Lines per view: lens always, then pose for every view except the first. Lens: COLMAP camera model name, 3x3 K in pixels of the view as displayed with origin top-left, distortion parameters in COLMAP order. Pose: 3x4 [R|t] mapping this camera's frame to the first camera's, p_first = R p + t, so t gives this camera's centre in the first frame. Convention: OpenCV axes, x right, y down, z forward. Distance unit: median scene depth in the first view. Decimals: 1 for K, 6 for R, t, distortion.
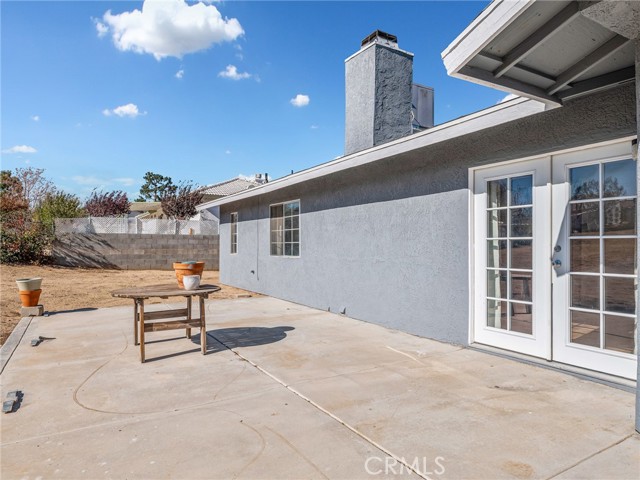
lens RADIAL K [[416.5, 0, 320.0], [0, 416.5, 240.0], [0, 0, 1]] dist [-0.000036, -0.000186]
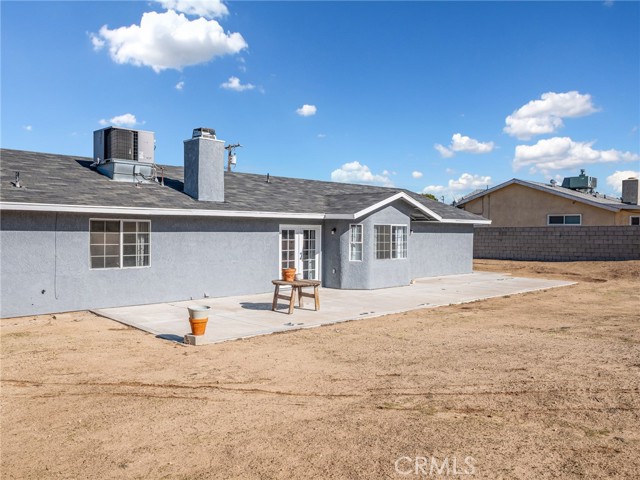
lens RADIAL K [[534.9, 0, 320.0], [0, 534.9, 240.0], [0, 0, 1]] dist [0.008073, 0.003032]
pose [[-0.241450, -0.009788, 0.970364, -2.794843], [-0.013608, 0.999885, 0.006700, -0.090005], [-0.970318, -0.011587, -0.241555, 1.435298]]
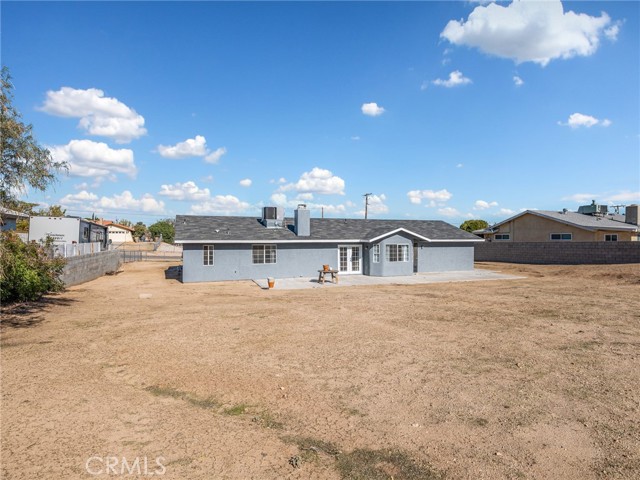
lens RADIAL K [[376.3, 0, 320.0], [0, 376.3, 240.0], [0, 0, 1]] dist [0.000392, 0.000582]
pose [[0.165835, 0.004177, 0.986145, -4.468501], [-0.007142, 0.999970, -0.003035, -0.204050], [-0.986128, -0.006540, 0.165860, 0.334267]]
